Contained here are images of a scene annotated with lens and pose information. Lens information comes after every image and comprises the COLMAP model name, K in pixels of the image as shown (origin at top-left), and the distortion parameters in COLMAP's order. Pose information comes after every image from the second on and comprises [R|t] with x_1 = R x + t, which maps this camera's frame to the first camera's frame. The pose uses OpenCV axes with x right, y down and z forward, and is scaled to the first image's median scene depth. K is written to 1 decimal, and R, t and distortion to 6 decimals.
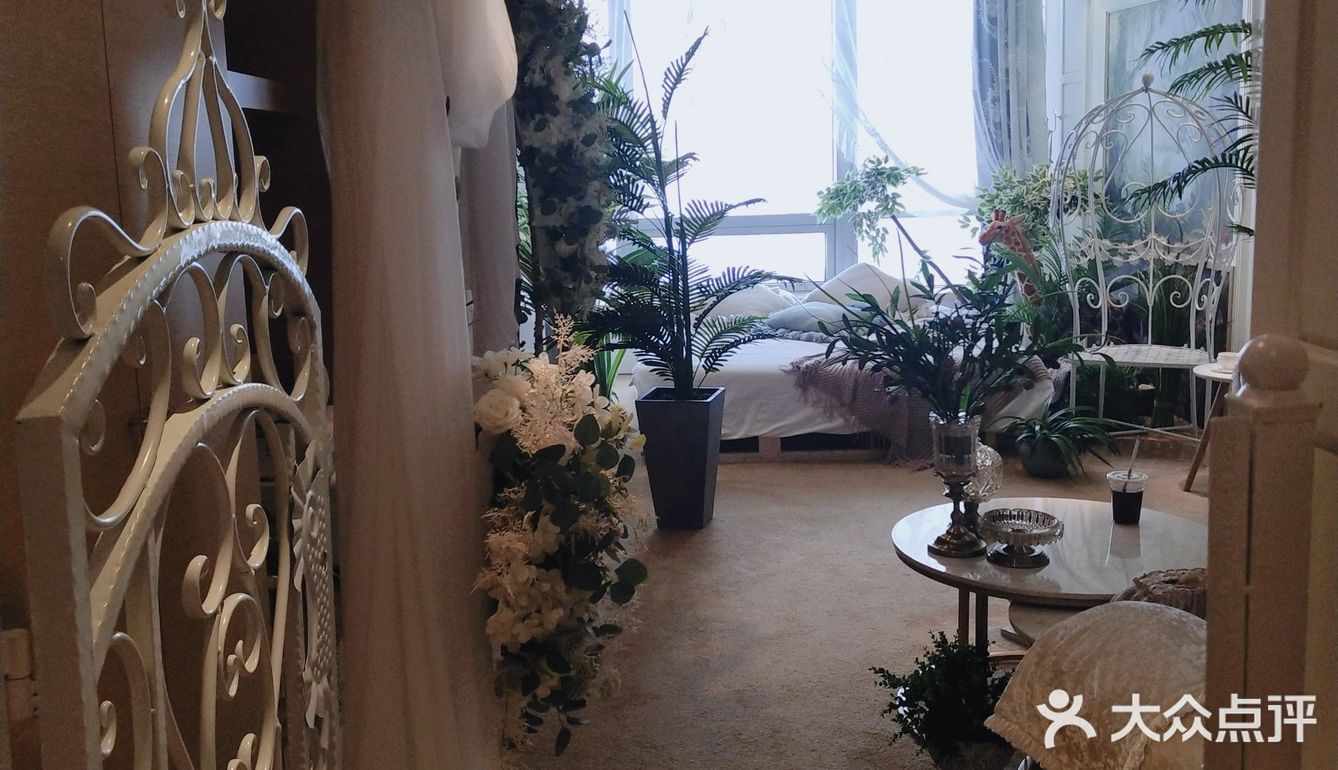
lens RADIAL K [[1359.5, 0, 669.0], [0, 1359.5, 385.0], [0, 0, 1]] dist [0.001151, 0.008486]
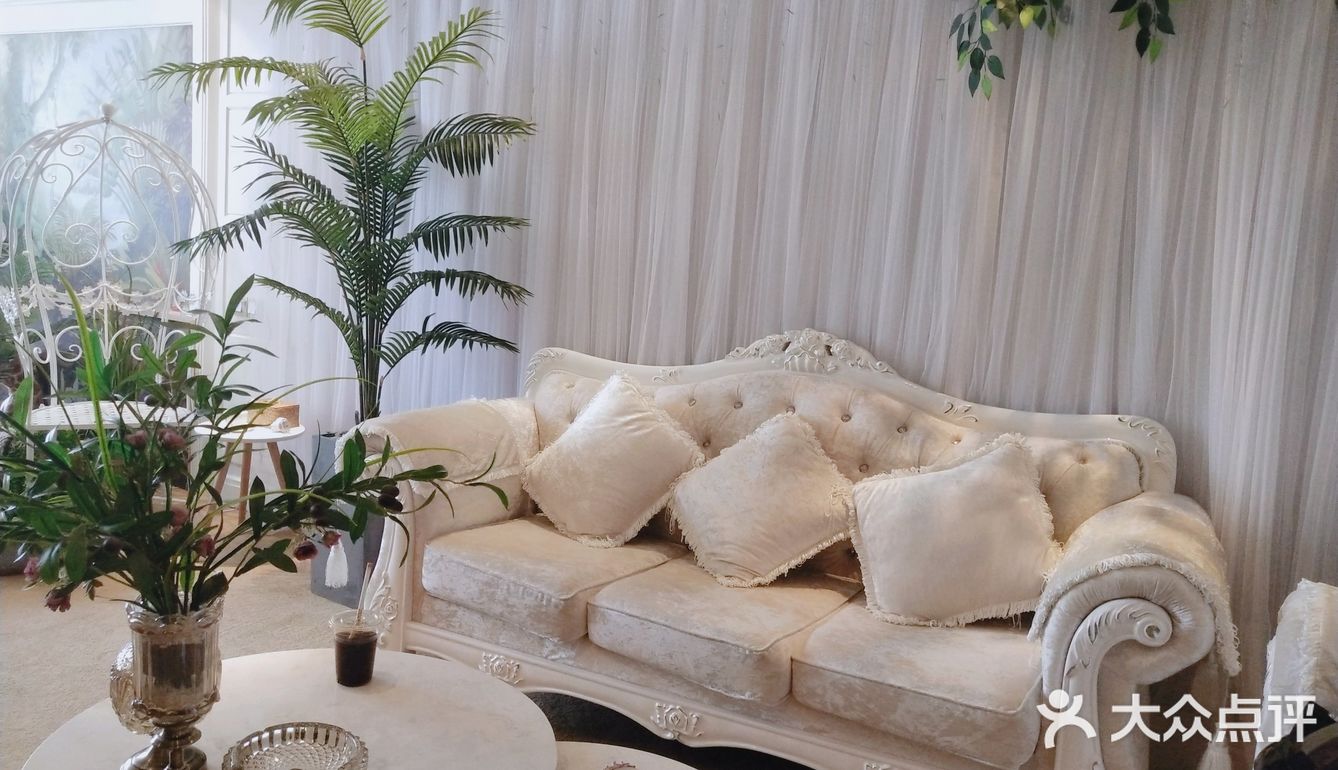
lens RADIAL K [[1053.8, 0, 669.0], [0, 1053.8, 385.0], [0, 0, 1]] dist [-0.008352, 0.065303]
pose [[0.566042, -0.039540, 0.823428, -0.015599], [0.054380, 0.998464, 0.010564, -0.021708], [-0.822581, 0.038798, 0.567323, 0.220198]]
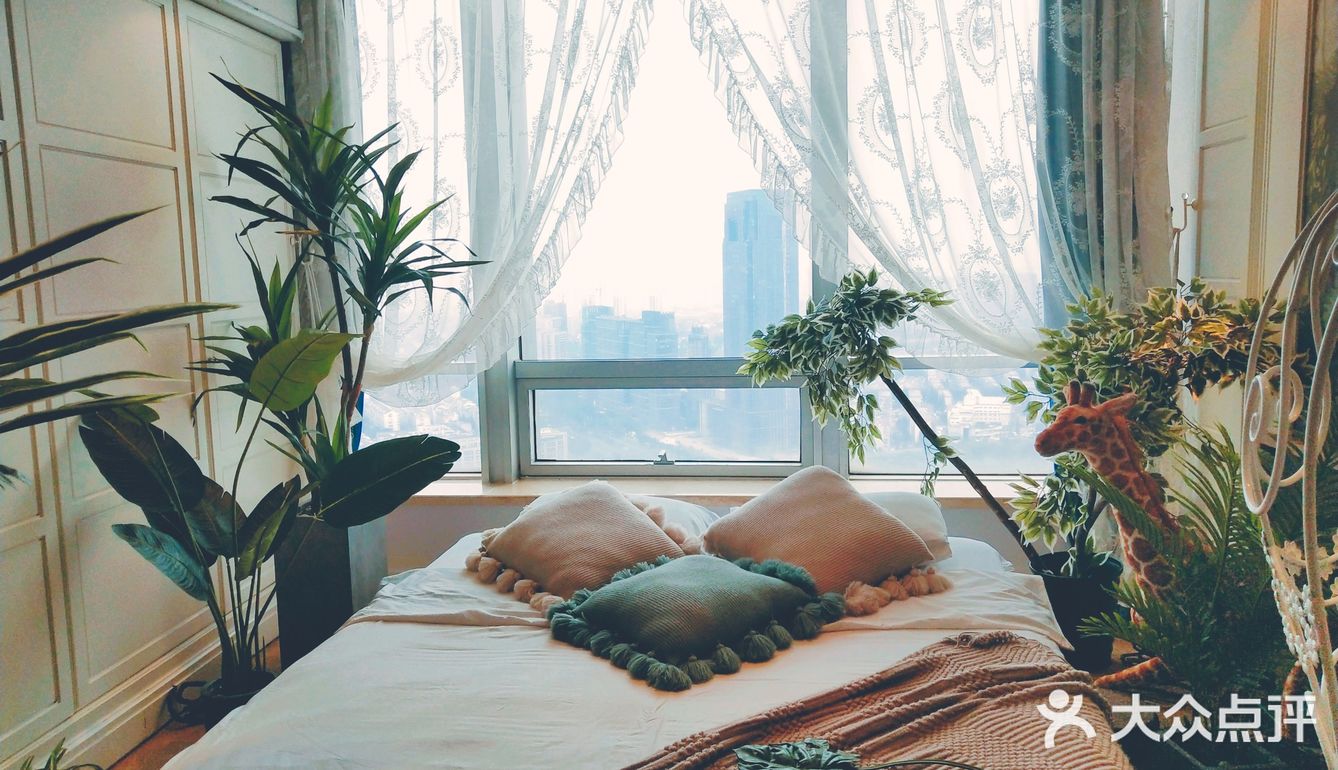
lens RADIAL K [[1053.8, 0, 669.0], [0, 1053.8, 385.0], [0, 0, 1]] dist [-0.008352, 0.065303]
pose [[0.990372, 0.021662, -0.136725, 0.135906], [-0.028517, 0.998422, -0.048375, -0.097320], [0.135461, 0.051808, 0.989427, 0.554731]]
